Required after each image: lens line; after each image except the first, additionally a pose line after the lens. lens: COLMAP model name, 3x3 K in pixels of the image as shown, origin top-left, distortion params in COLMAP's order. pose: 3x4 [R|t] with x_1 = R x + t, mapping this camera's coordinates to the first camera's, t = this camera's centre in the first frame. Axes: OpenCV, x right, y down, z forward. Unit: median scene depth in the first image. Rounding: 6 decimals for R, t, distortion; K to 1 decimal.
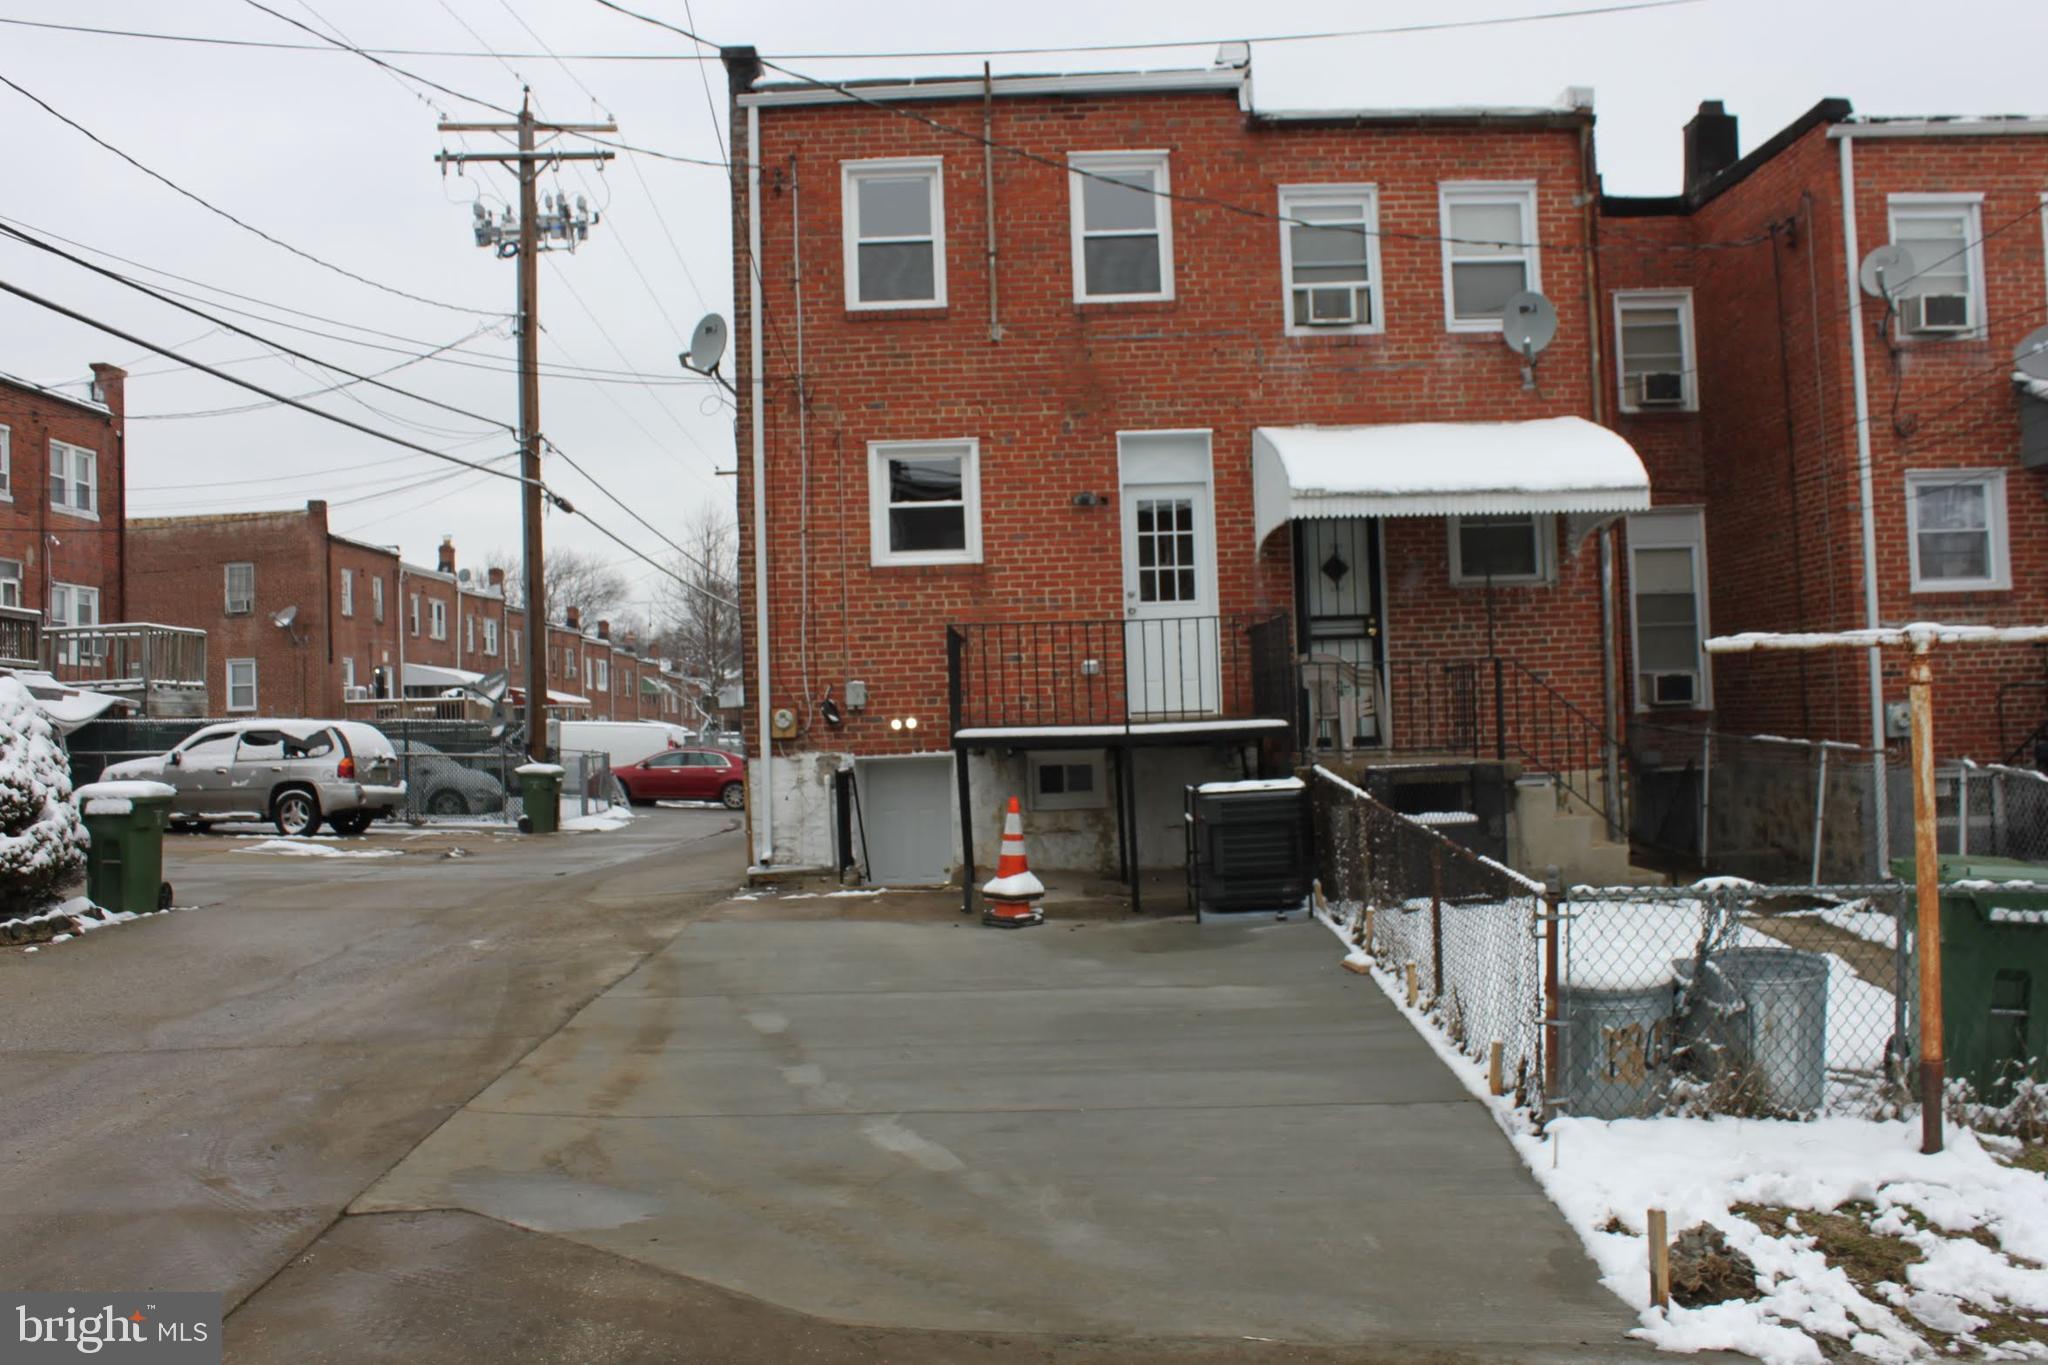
lens RADIAL K [[1784.8, 0, 1024.0], [0, 1784.8, 682.5], [0, 0, 1]] dist [-0.146812, 0.133749]
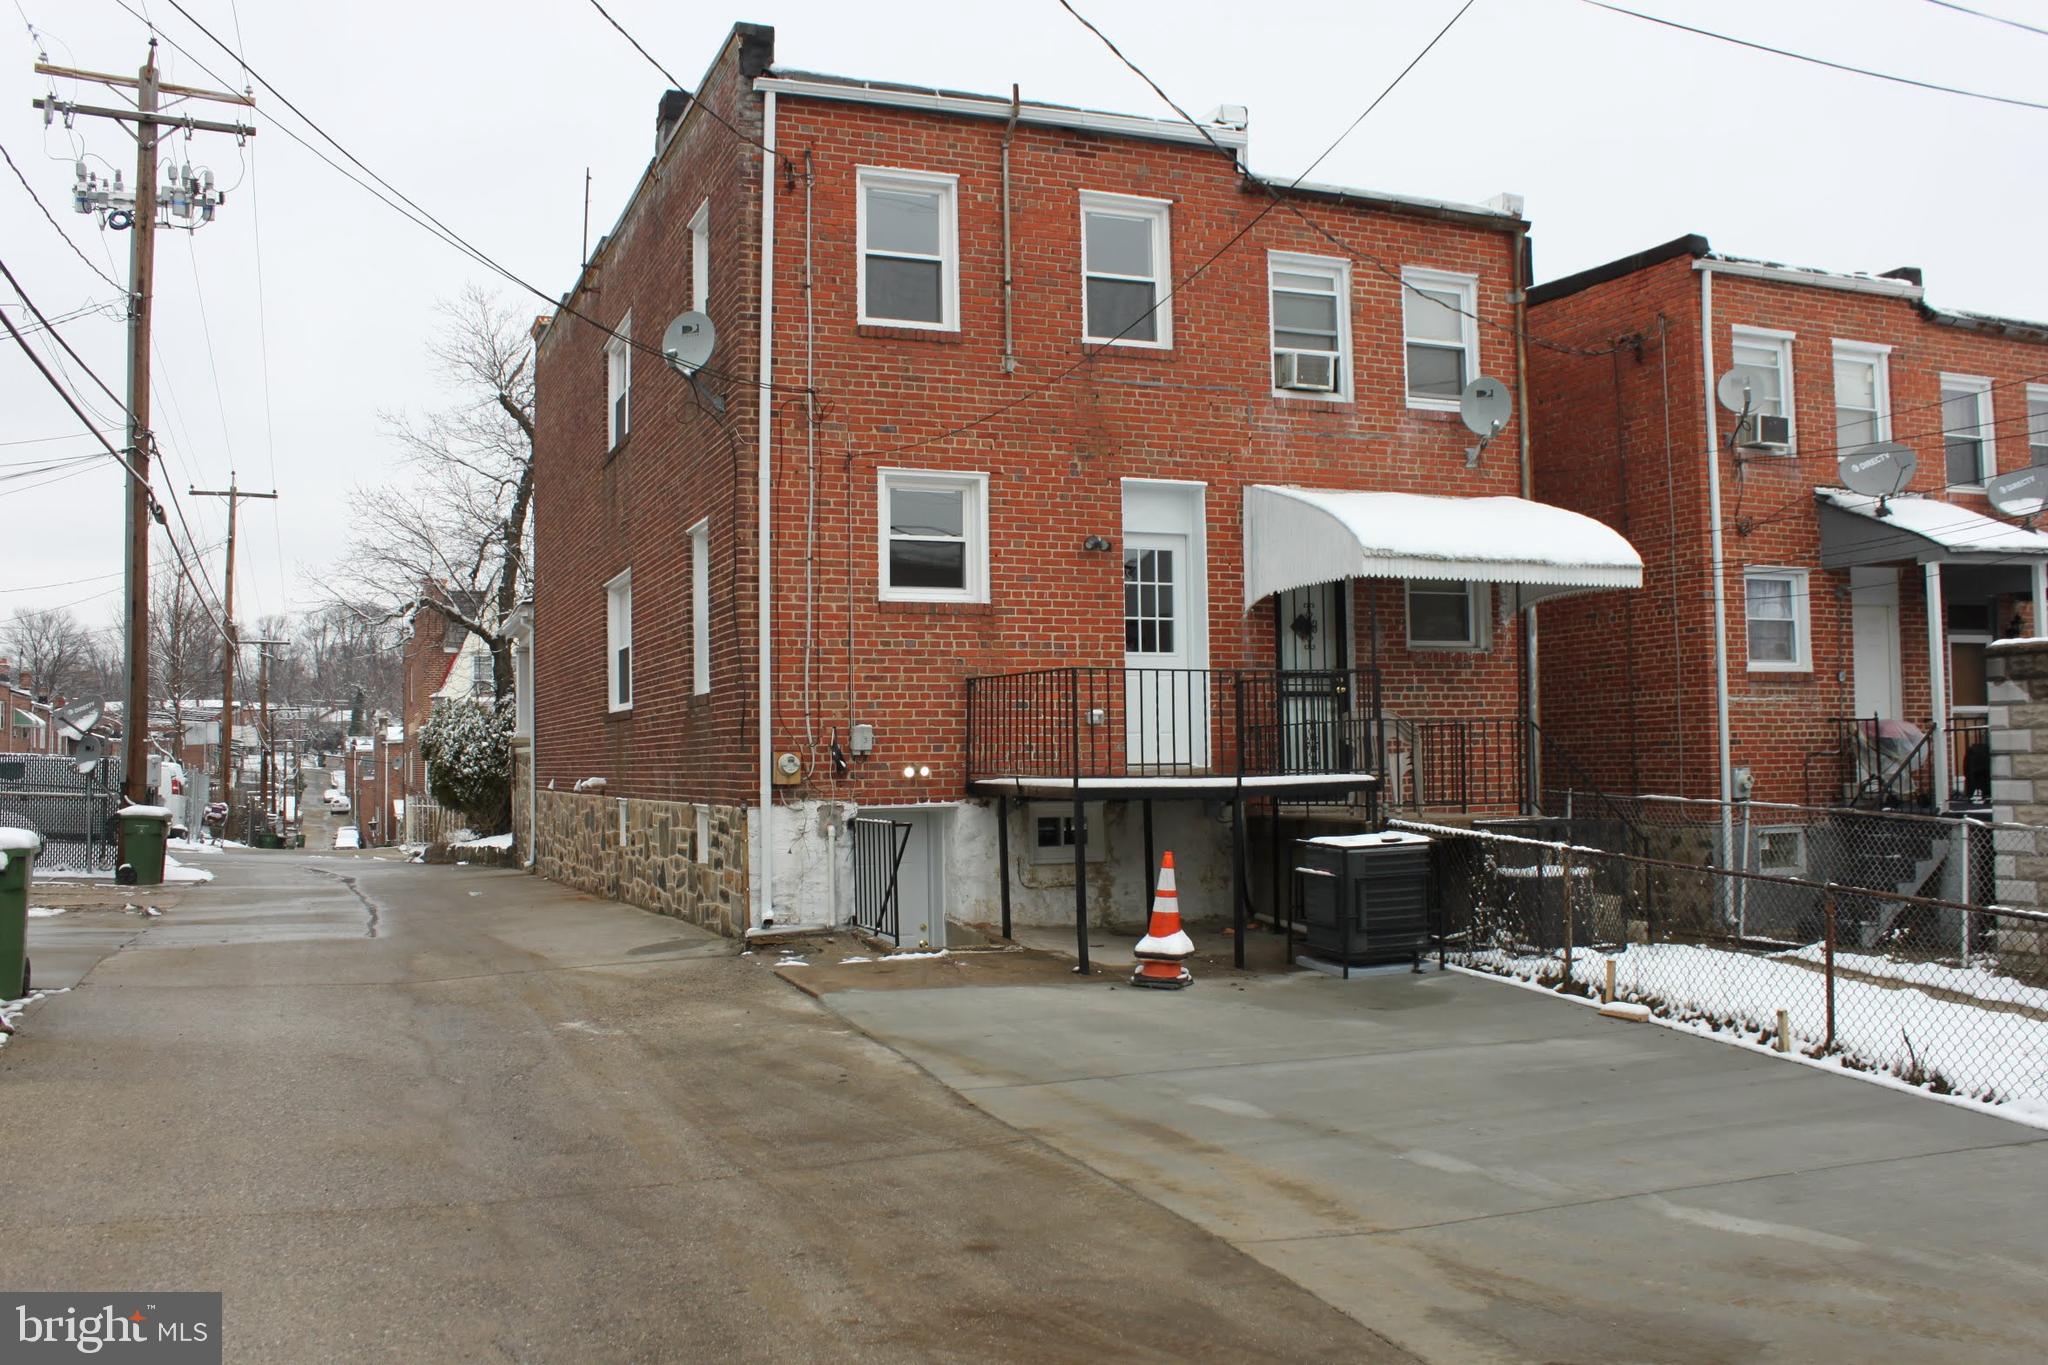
lens RADIAL K [[1721.3, 0, 1024.0], [0, 1721.3, 682.5], [0, 0, 1]] dist [-0.158480, 0.135104]
pose [[0.932461, 0.036474, 0.359425, -0.333291], [-0.025254, 0.999038, -0.035864, 0.007306], [-0.360388, 0.024365, 0.932484, 0.138838]]
